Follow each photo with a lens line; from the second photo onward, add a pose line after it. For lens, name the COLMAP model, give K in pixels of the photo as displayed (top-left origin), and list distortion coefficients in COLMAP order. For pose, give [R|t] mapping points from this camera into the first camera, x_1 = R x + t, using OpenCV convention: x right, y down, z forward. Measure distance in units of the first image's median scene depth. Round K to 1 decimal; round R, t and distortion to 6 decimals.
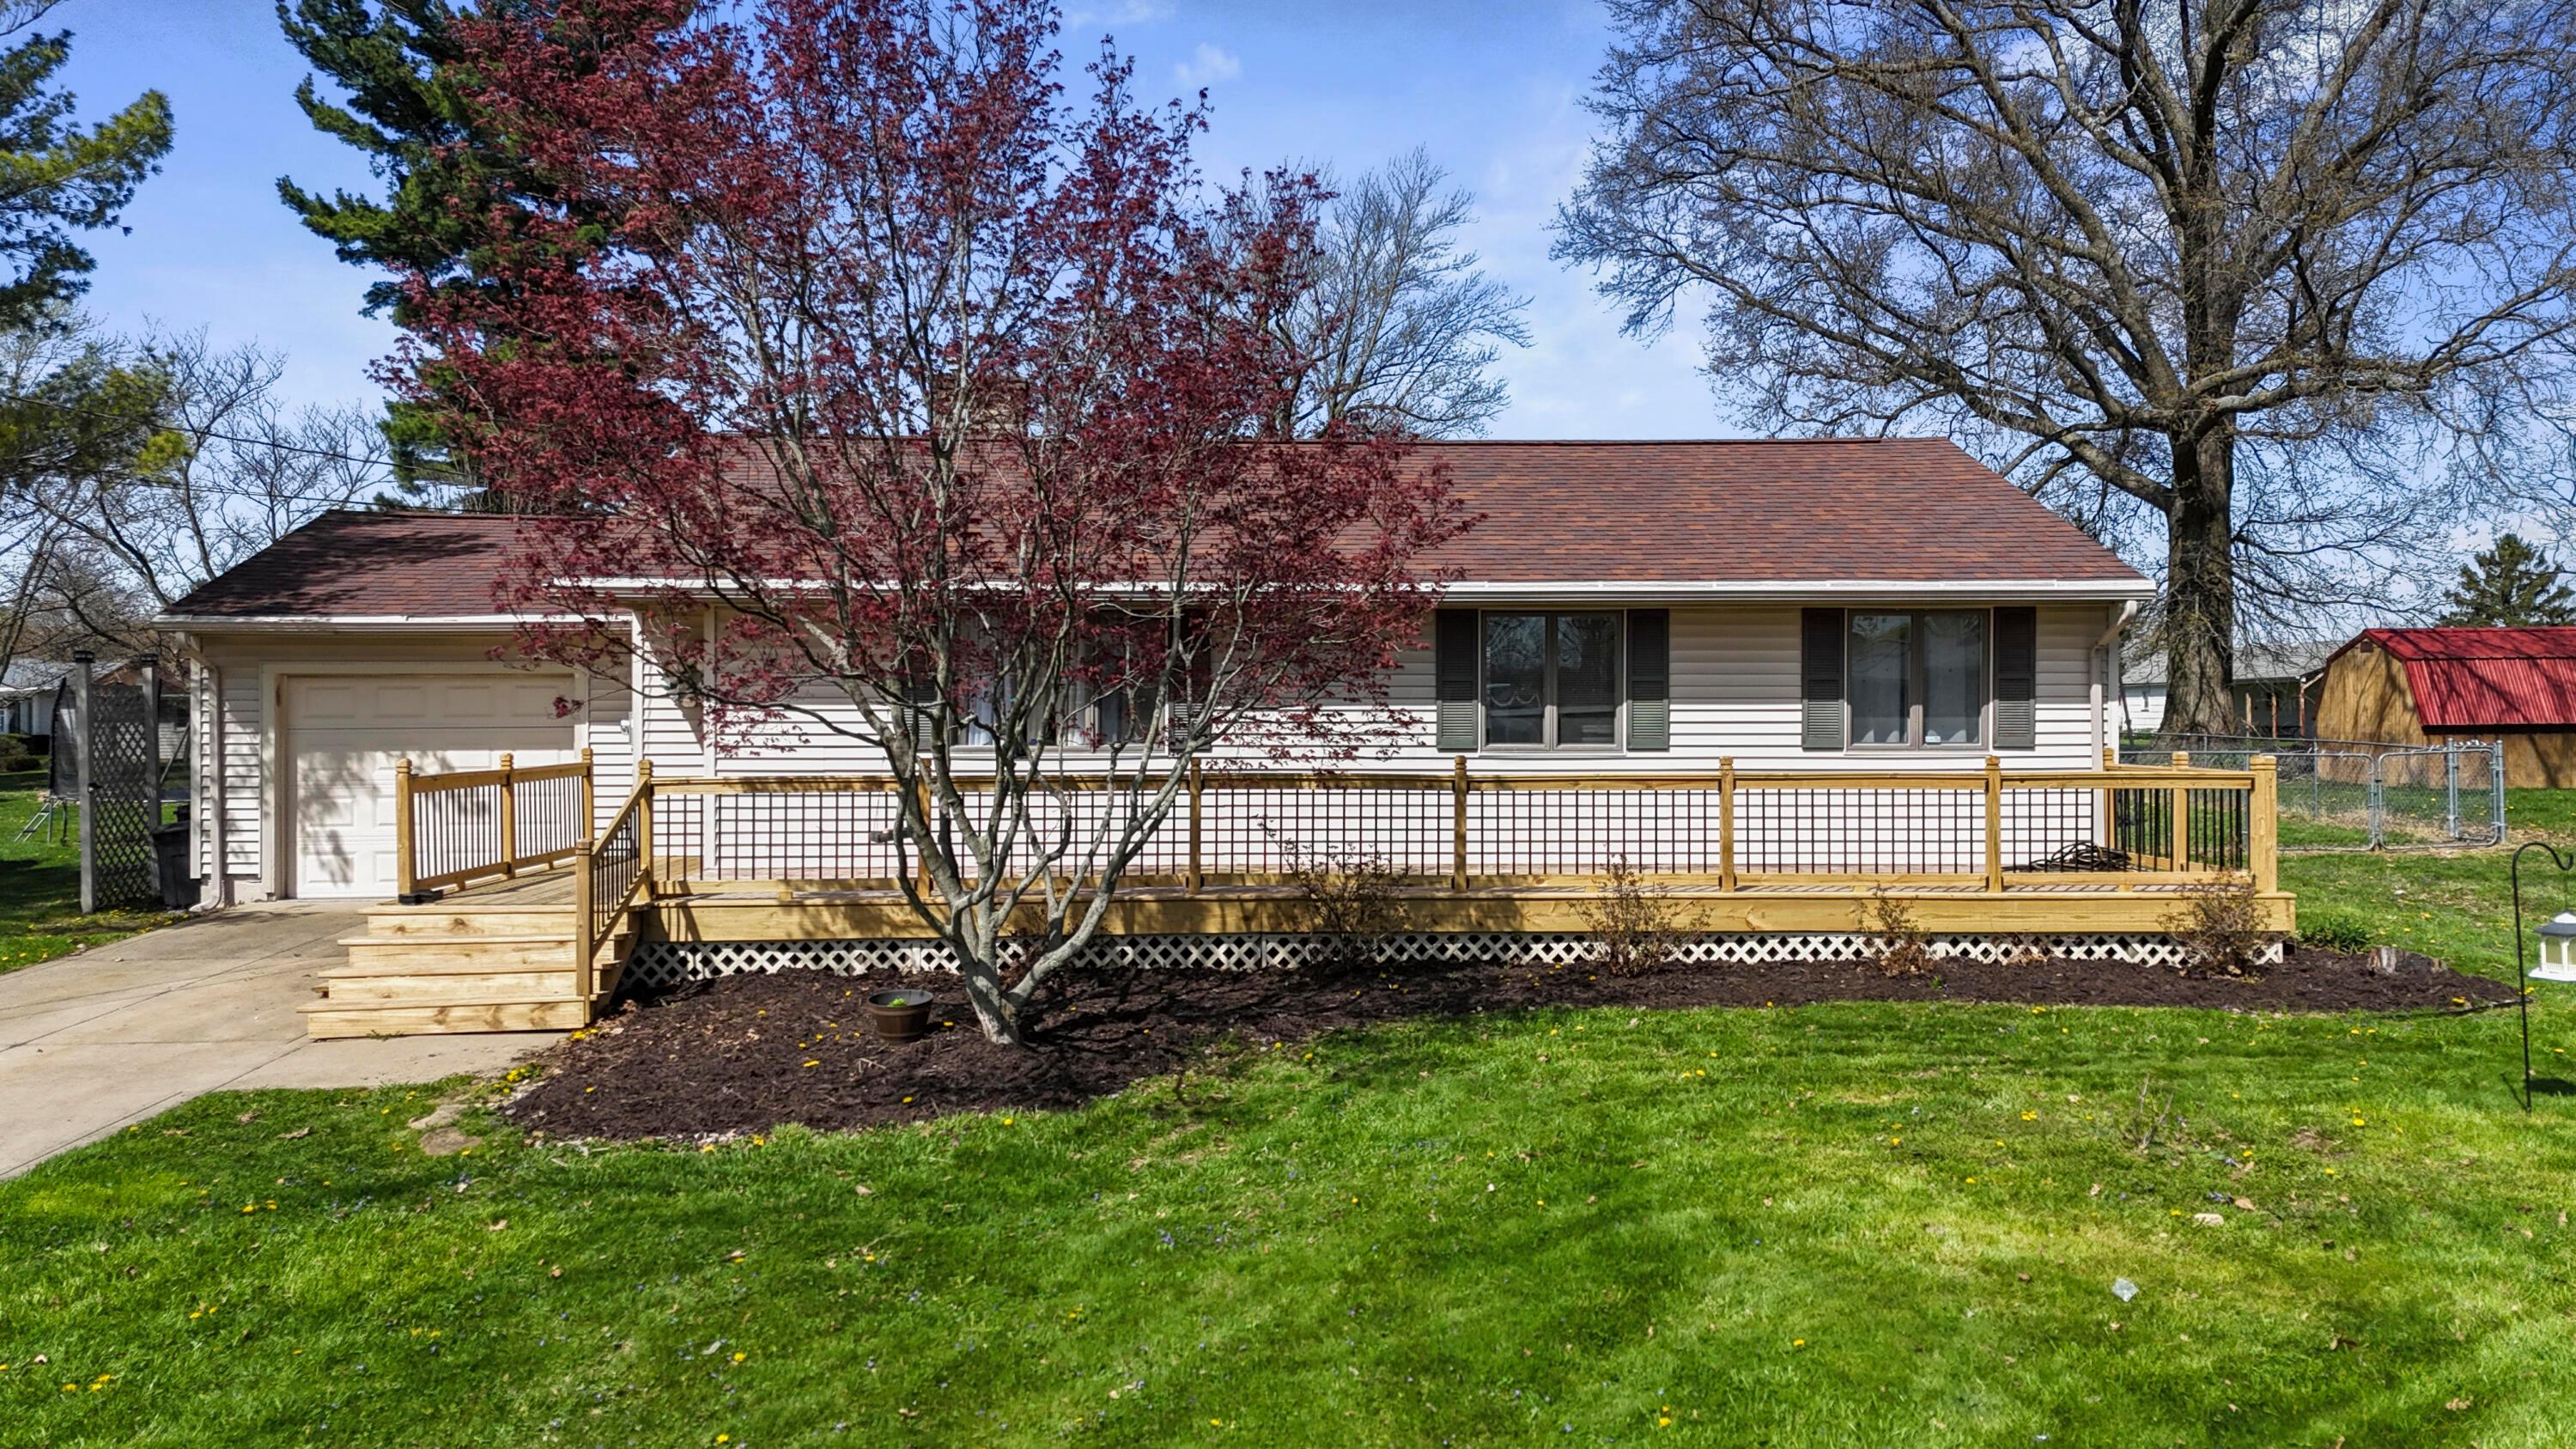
lens RADIAL K [[1909.3, 0, 1297.2], [0, 1909.3, 721.6], [0, 0, 1]] dist [0.081855, -0.047499]
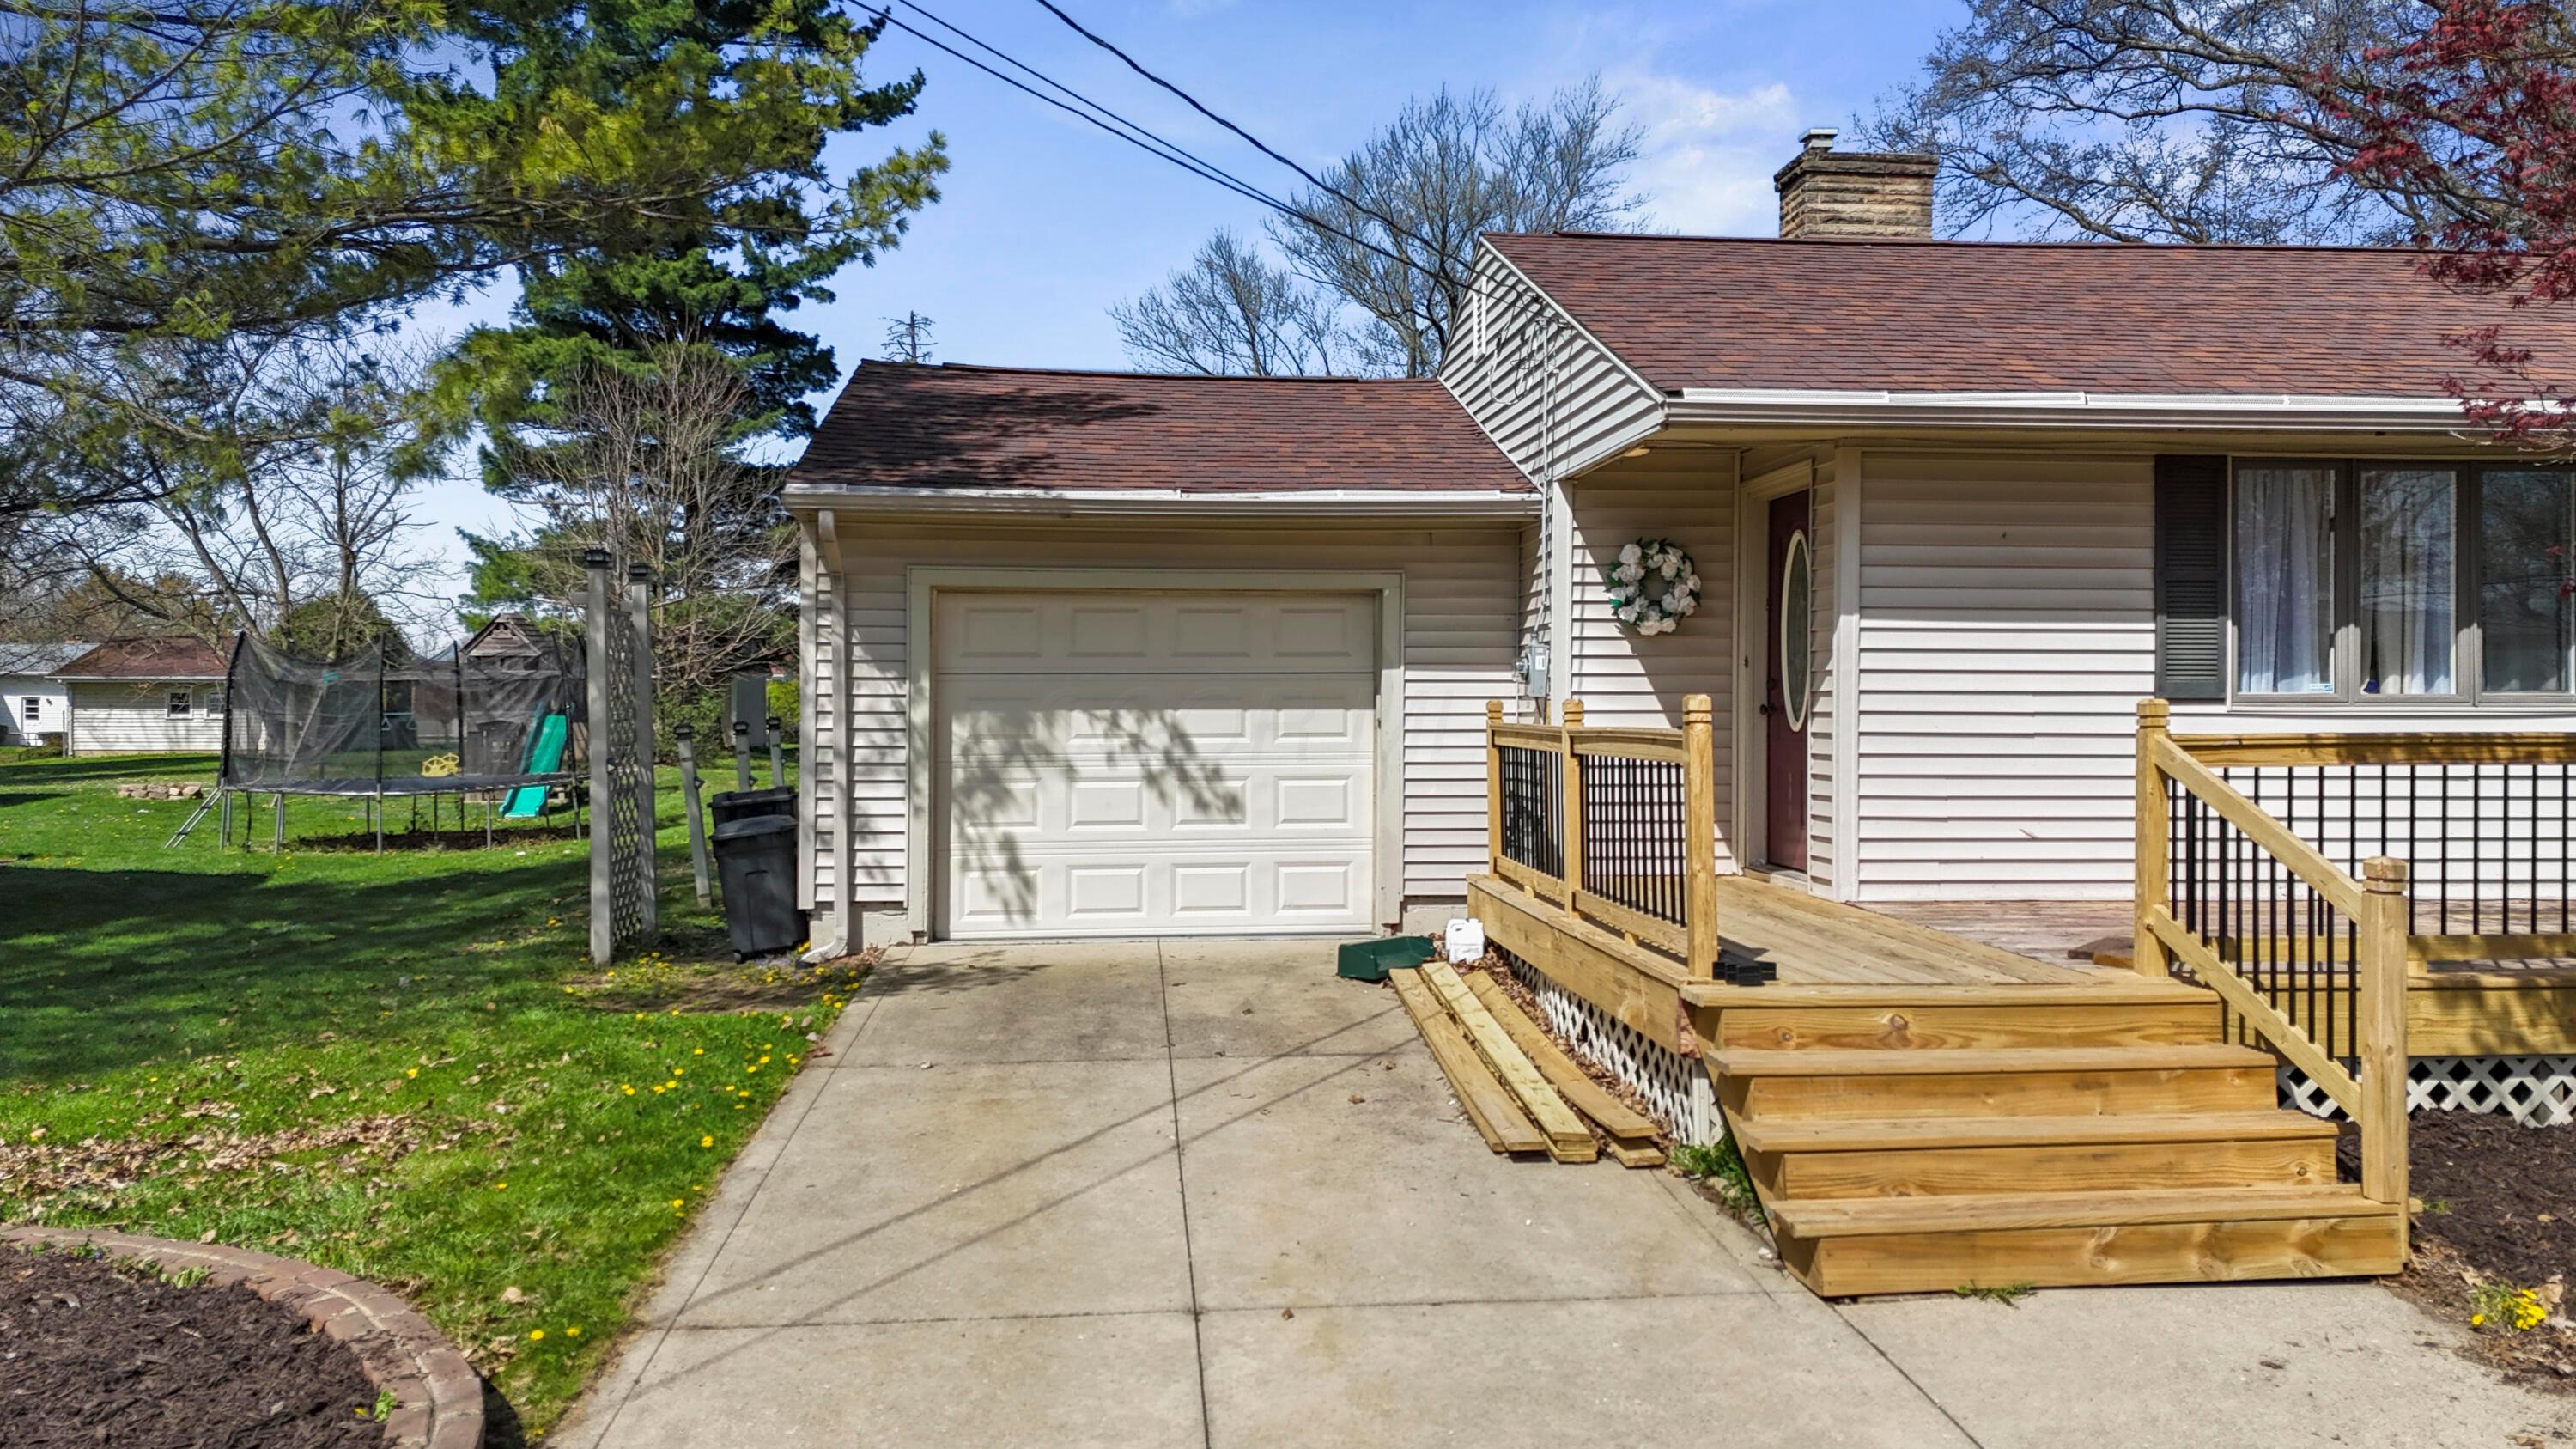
lens RADIAL K [[1930.3, 0, 1263.0], [0, 1930.3, 727.3], [0, 0, 1]] dist [0.054589, -0.038120]
pose [[0.999248, 0.003669, 0.038593, -0.441779], [-0.003701, 0.999993, 0.000760, 0.020601], [-0.038590, -0.000902, 0.999255, 0.368011]]
